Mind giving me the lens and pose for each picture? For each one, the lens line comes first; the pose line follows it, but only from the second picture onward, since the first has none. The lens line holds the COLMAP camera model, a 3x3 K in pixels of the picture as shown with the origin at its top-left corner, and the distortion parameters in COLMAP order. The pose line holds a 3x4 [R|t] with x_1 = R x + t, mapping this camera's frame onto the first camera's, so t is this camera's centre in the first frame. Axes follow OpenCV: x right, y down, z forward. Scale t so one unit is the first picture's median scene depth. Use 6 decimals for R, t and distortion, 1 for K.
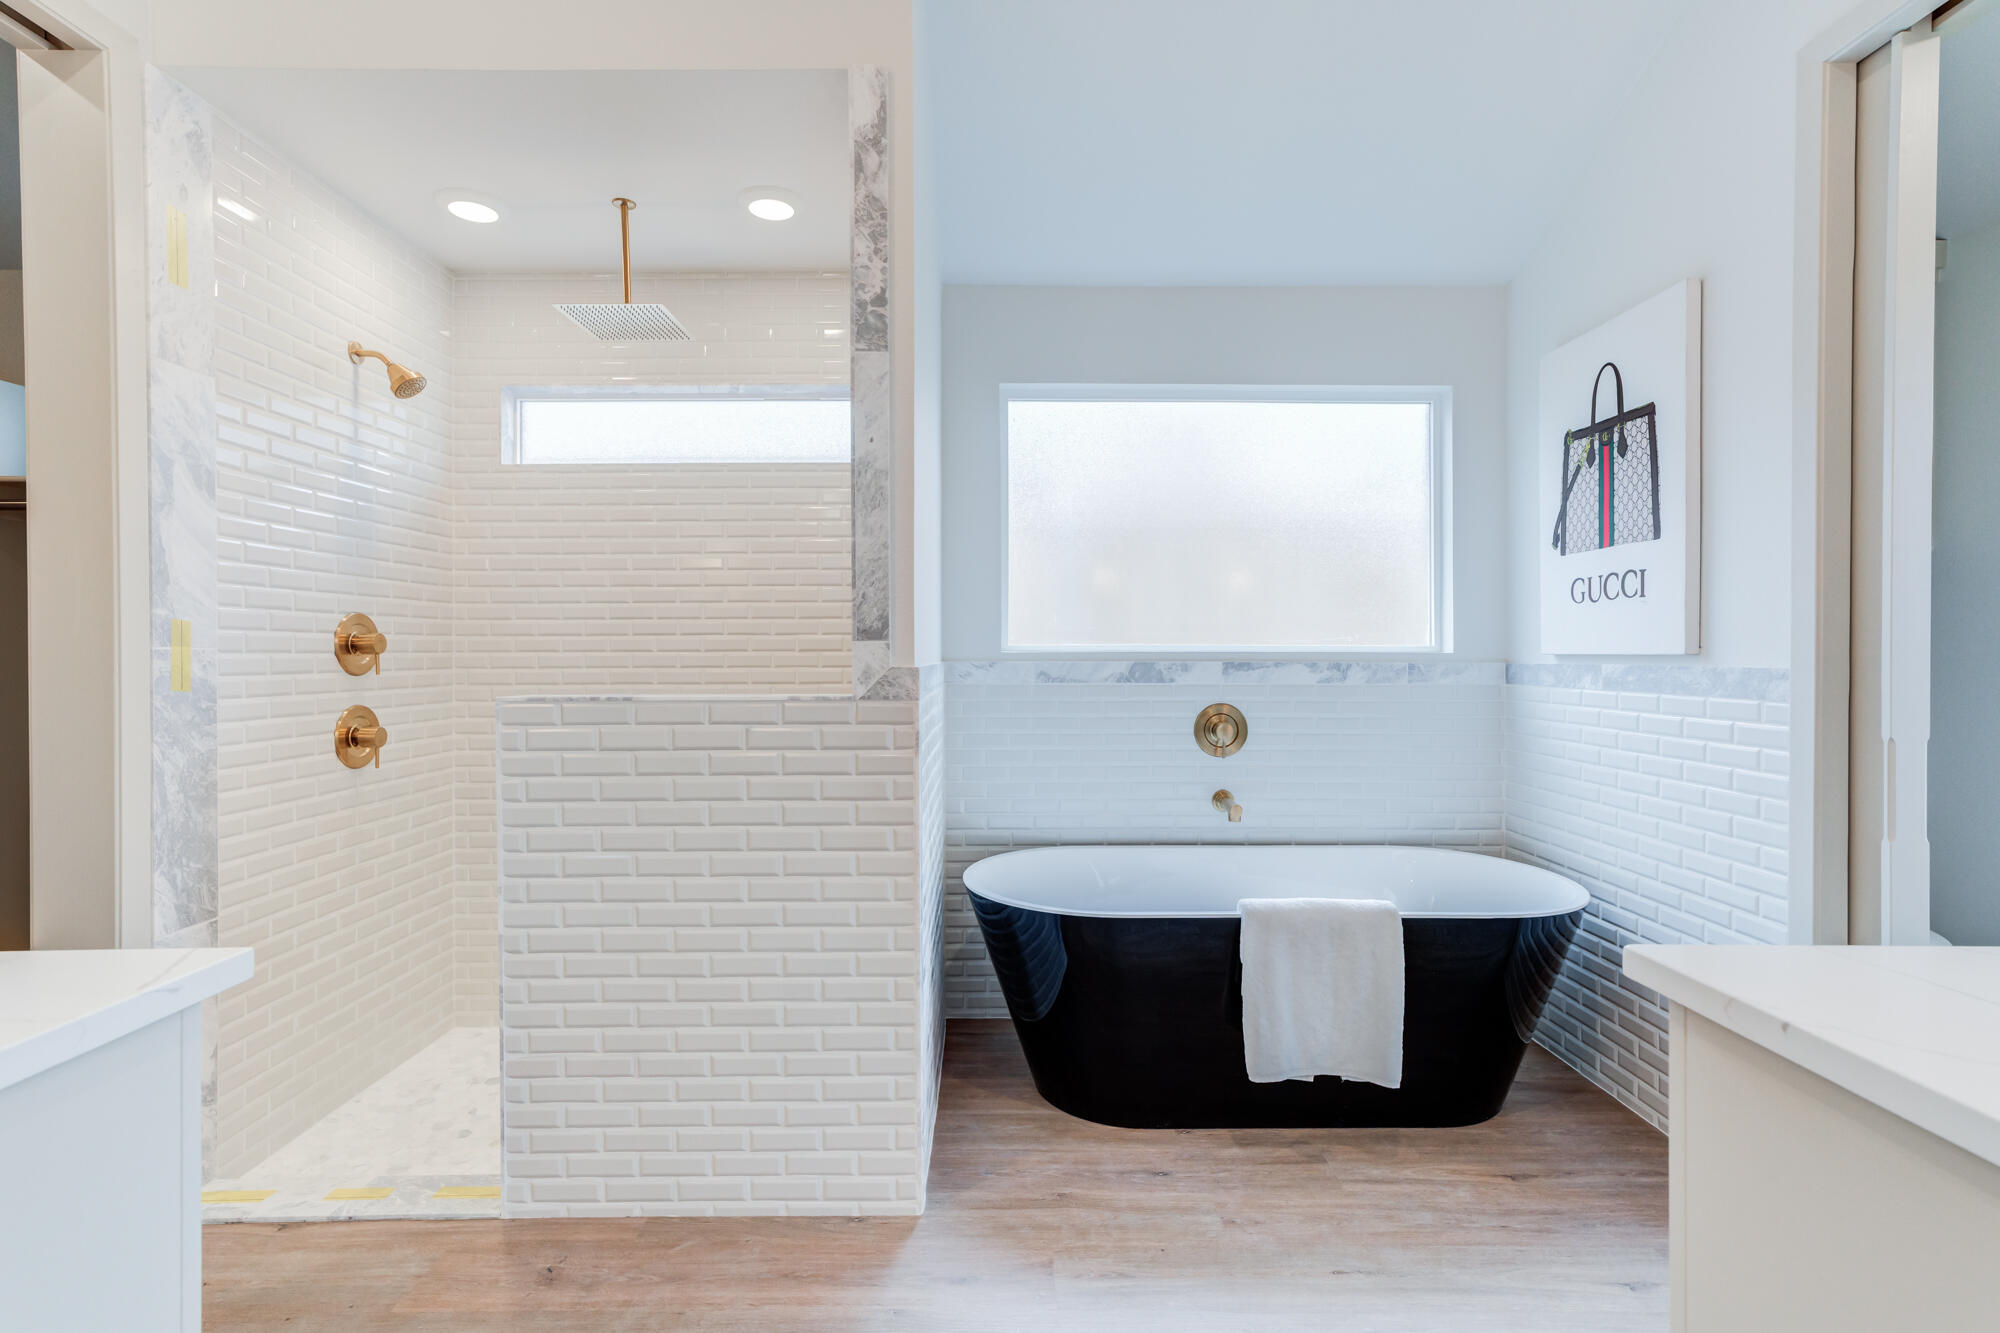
lens RADIAL K [[990.1, 0, 987.7], [0, 990.1, 659.6], [0, 0, 1]] dist [0.001254, 0.010060]
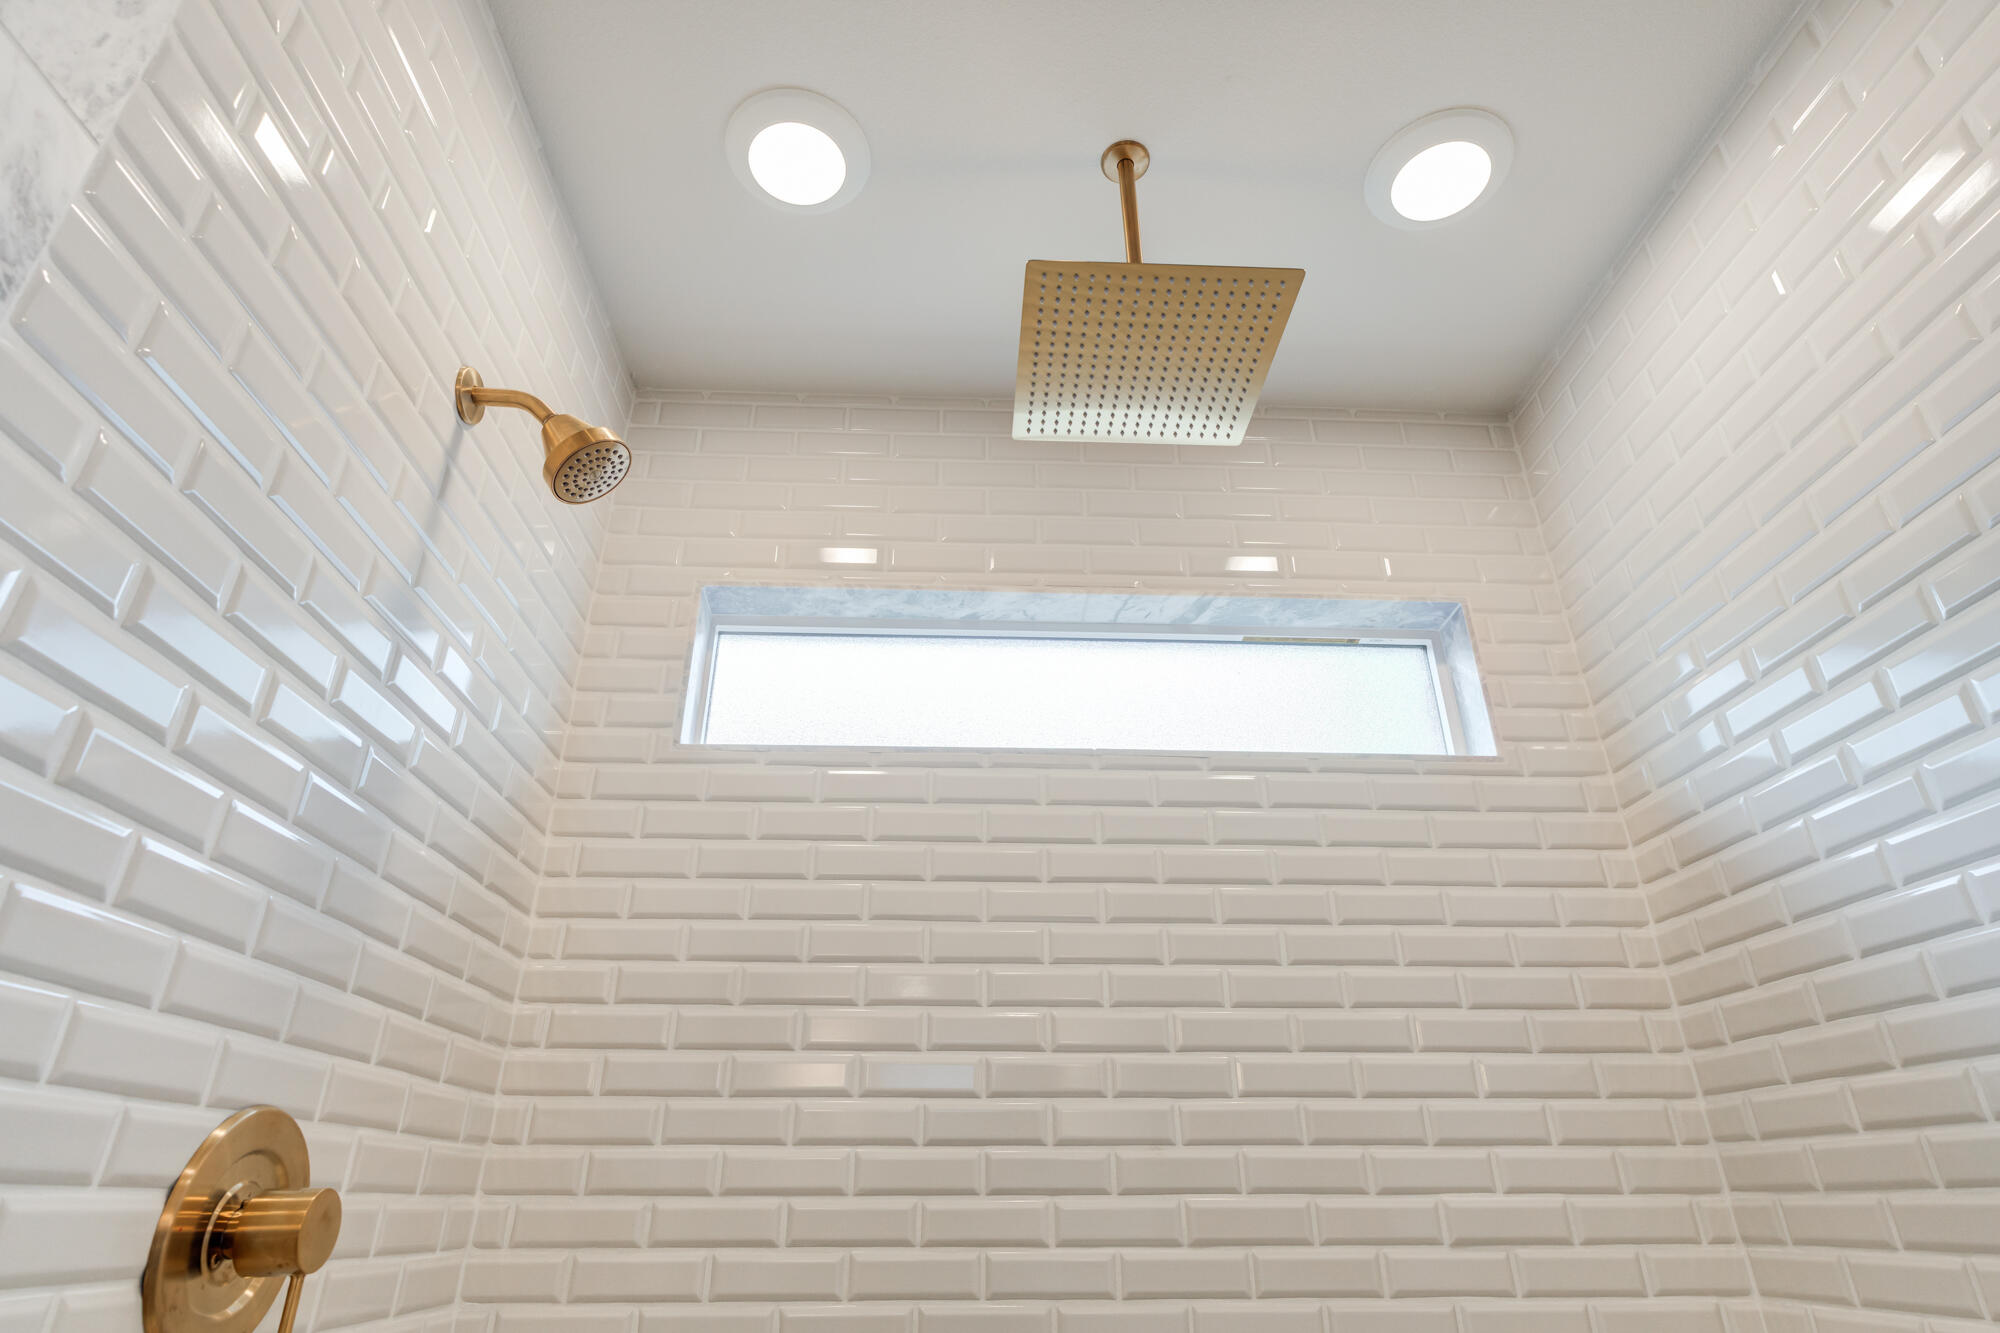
lens RADIAL K [[1111.6, 0, 1000.6], [0, 1111.6, 623.7], [0, 0, 1]] dist [-0.000176, 0.000019]
pose [[0.998976, 0.019313, 0.040908, -0.440198], [0.002268, 0.881767, -0.471680, -0.018572], [-0.045181, 0.471290, 0.880820, 0.641721]]
